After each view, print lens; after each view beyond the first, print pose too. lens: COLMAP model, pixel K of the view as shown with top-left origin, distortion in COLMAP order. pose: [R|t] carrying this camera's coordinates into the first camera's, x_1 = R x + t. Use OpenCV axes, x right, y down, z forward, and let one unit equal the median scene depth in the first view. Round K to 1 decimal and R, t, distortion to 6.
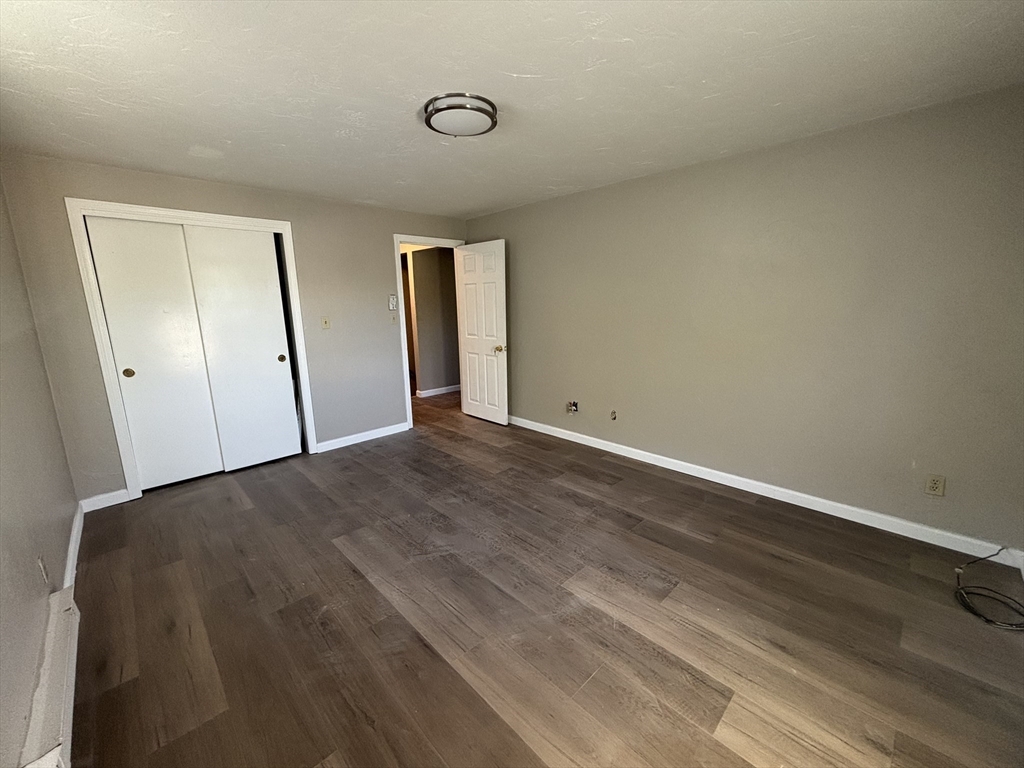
lens RADIAL K [[411.0, 0, 509.6], [0, 411.0, 382.7], [0, 0, 1]] dist [-0.001100, -0.000070]
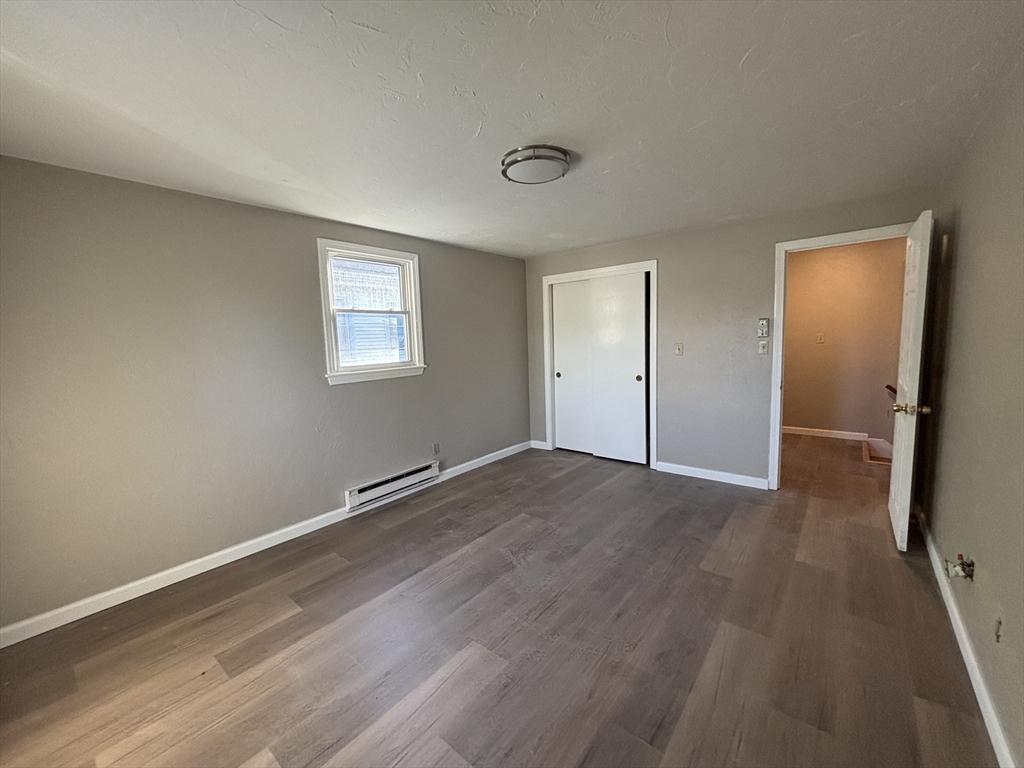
lens RADIAL K [[411.0, 0, 513.1], [0, 411.0, 386.2], [0, 0, 1]] dist [-0.001100, -0.000070]
pose [[0.122132, 0.137769, -0.982906, 0.627355], [-0.164241, 0.979471, 0.116879, -0.131225], [0.978830, 0.147159, 0.142252, 0.555419]]
